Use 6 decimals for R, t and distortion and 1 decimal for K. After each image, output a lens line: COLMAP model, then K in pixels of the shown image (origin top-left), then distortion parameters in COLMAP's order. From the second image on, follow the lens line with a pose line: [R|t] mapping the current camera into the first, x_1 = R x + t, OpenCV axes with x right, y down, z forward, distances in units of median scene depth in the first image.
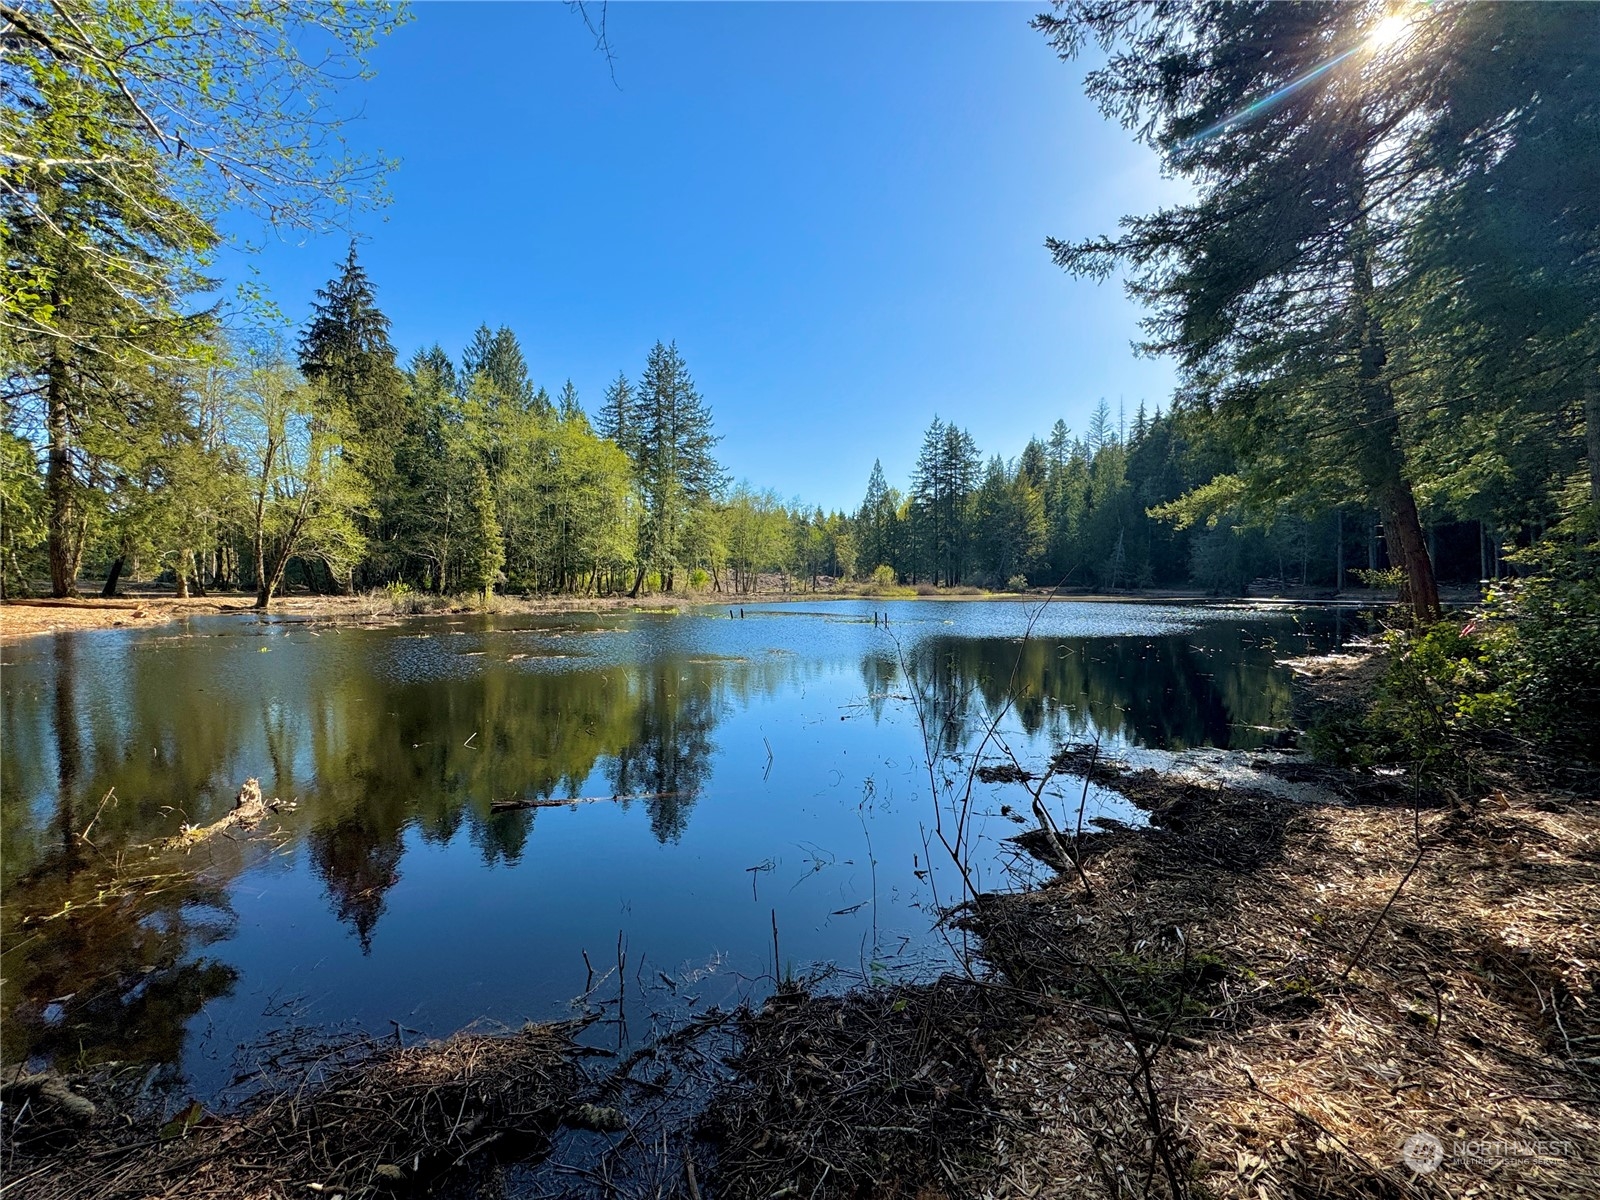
lens RADIAL K [[638.0, 0, 800.0], [0, 638.0, 600.1], [0, 0, 1]] dist [-0.001742, 0.000885]
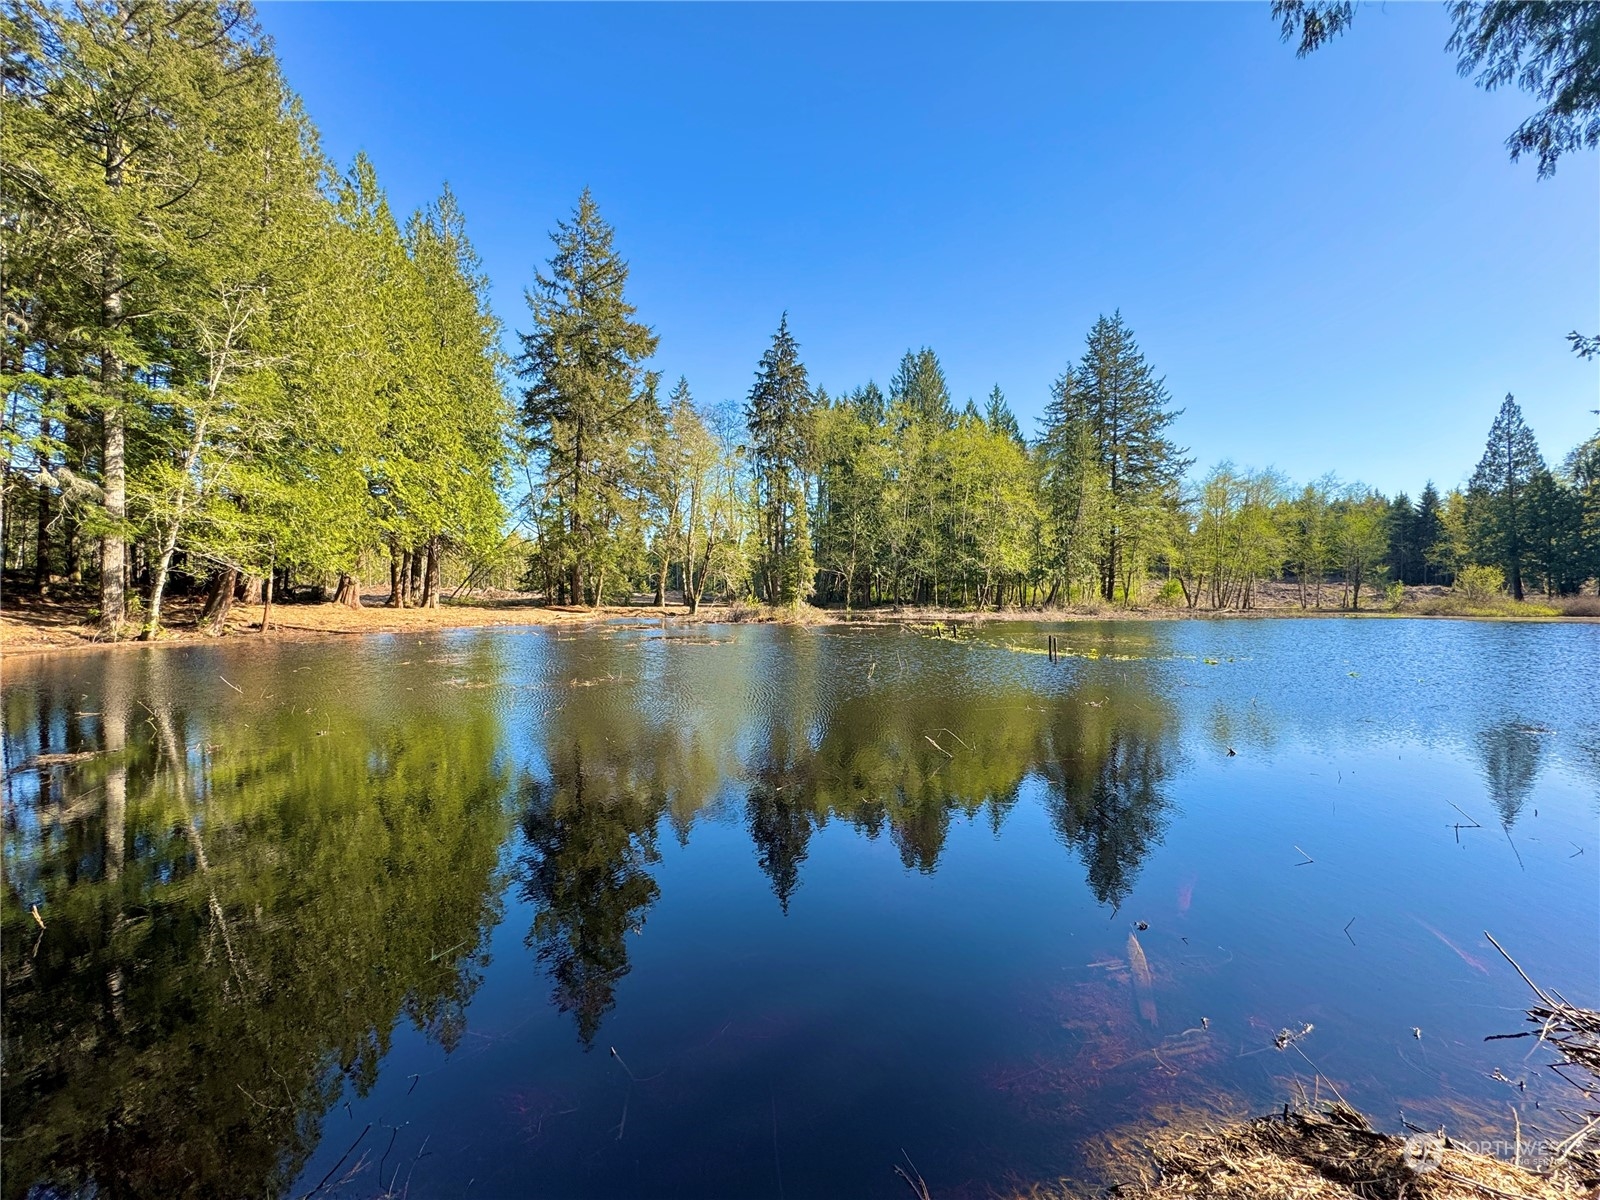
lens RADIAL K [[638.0, 0, 795.3], [0, 638.0, 599.8], [0, 0, 1]] dist [-0.001742, 0.000885]
pose [[0.699300, 0.001670, -0.714827, 0.148273], [-0.018682, 0.999698, -0.015941, -0.000712], [0.714584, 0.024502, 0.699120, 0.151924]]
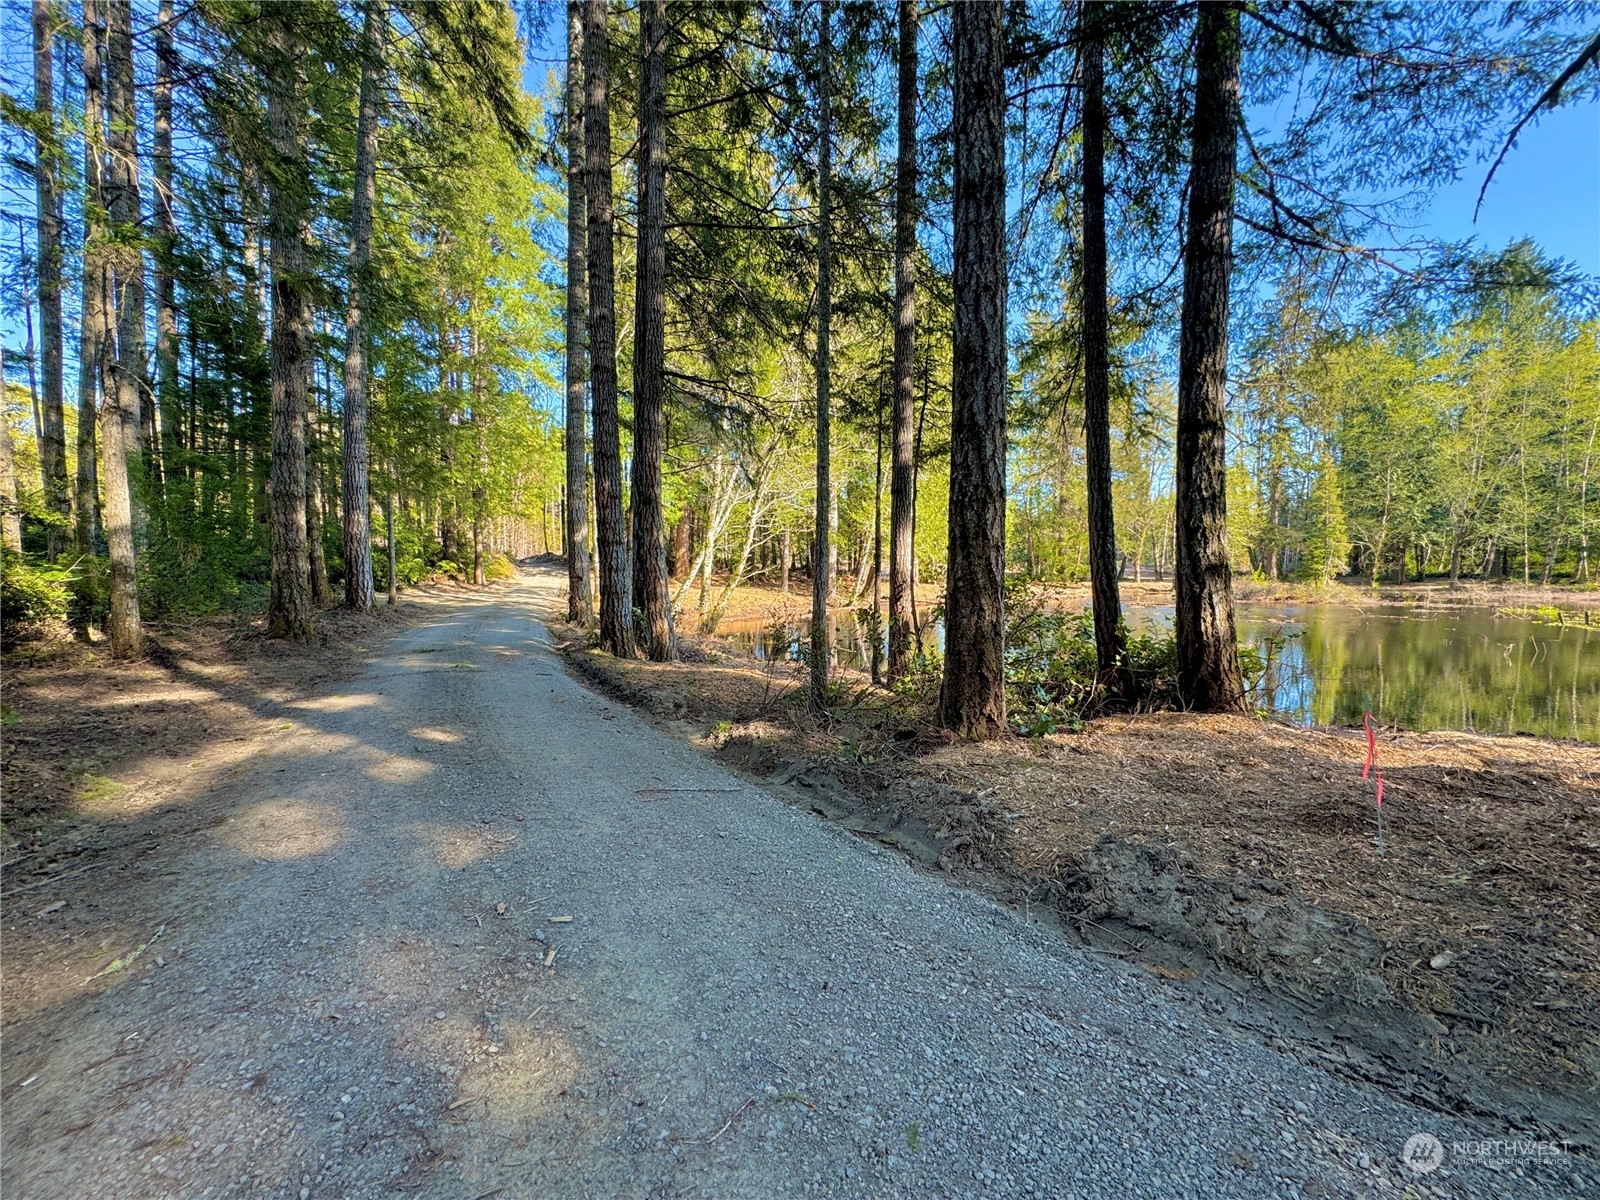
lens RADIAL K [[638.0, 0, 806.2], [0, 638.0, 601.5], [0, 0, 1]] dist [-0.001742, 0.000885]
pose [[0.161088, 0.045458, -0.985893, 0.212916], [-0.016960, 0.998919, 0.043287, -0.005939], [0.986794, 0.009748, 0.161685, 0.020045]]
